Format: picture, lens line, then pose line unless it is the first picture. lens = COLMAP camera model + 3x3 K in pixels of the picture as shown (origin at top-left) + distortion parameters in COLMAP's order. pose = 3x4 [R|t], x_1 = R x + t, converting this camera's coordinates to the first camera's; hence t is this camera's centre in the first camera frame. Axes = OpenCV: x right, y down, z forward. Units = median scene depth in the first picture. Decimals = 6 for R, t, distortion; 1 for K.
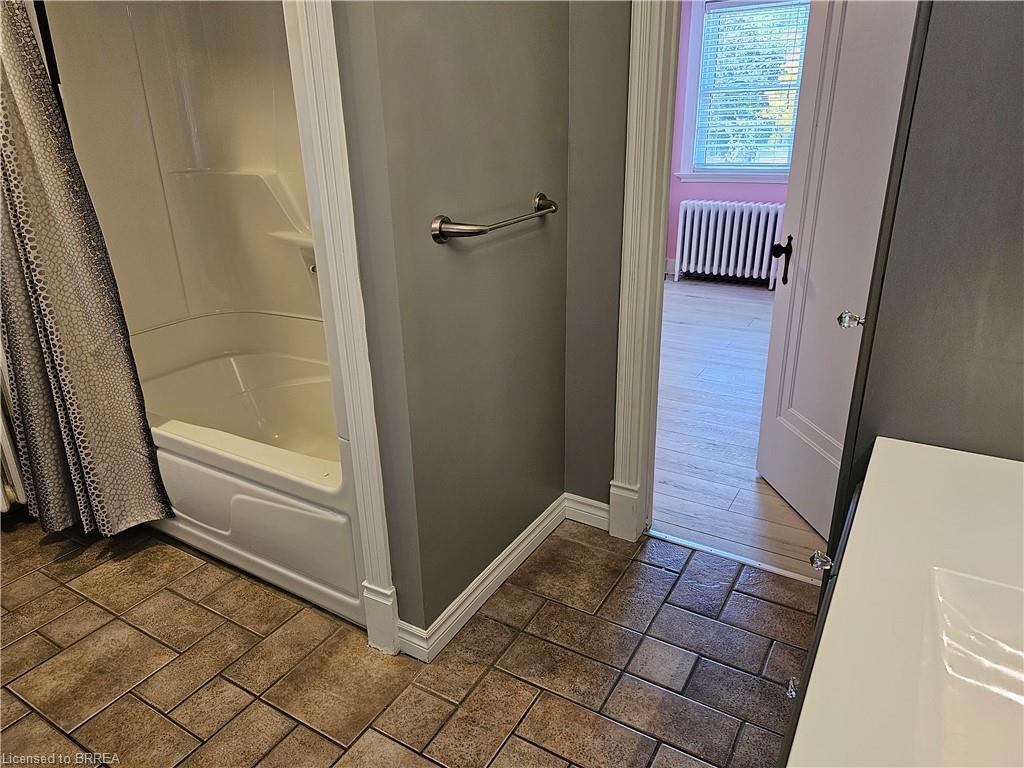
lens RADIAL K [[682.9, 0, 506.6], [0, 682.9, 387.6], [0, 0, 1]] dist [0.011396, 0.000812]
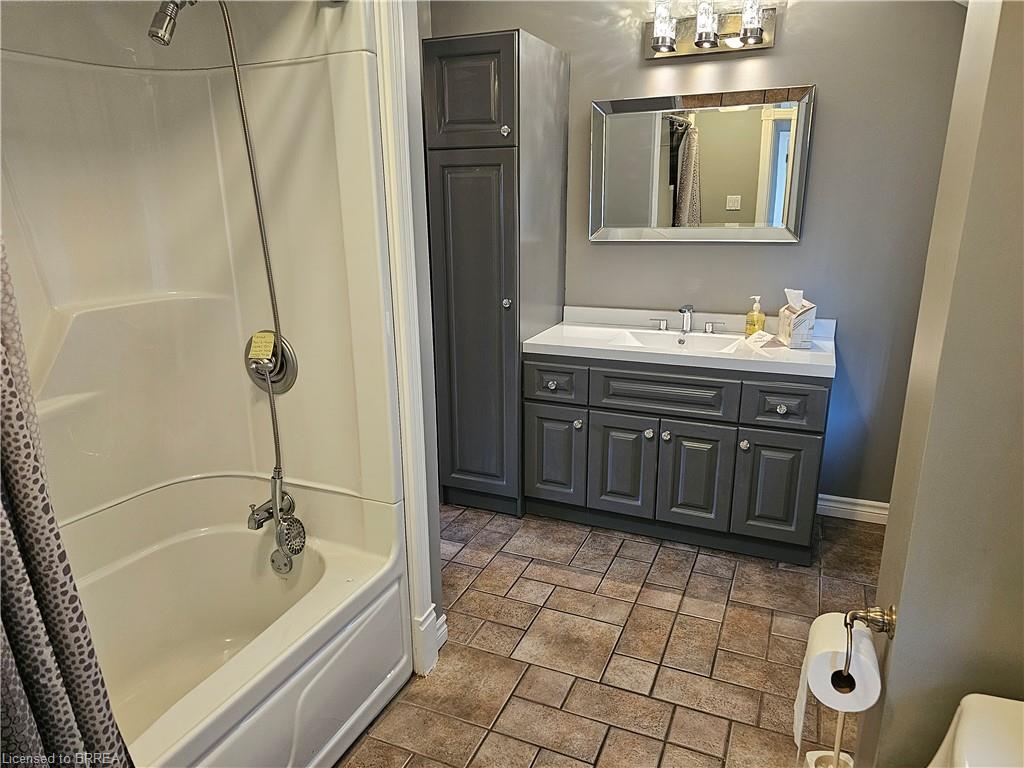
lens RADIAL K [[682.9, 0, 508.7], [0, 682.9, 385.8], [0, 0, 1]] dist [0.011396, 0.000812]
pose [[-0.132475, -0.257559, 0.957138, -1.250180], [0.365298, 0.884990, 0.288705, -0.350853], [-0.921416, 0.387887, -0.023153, 0.746335]]
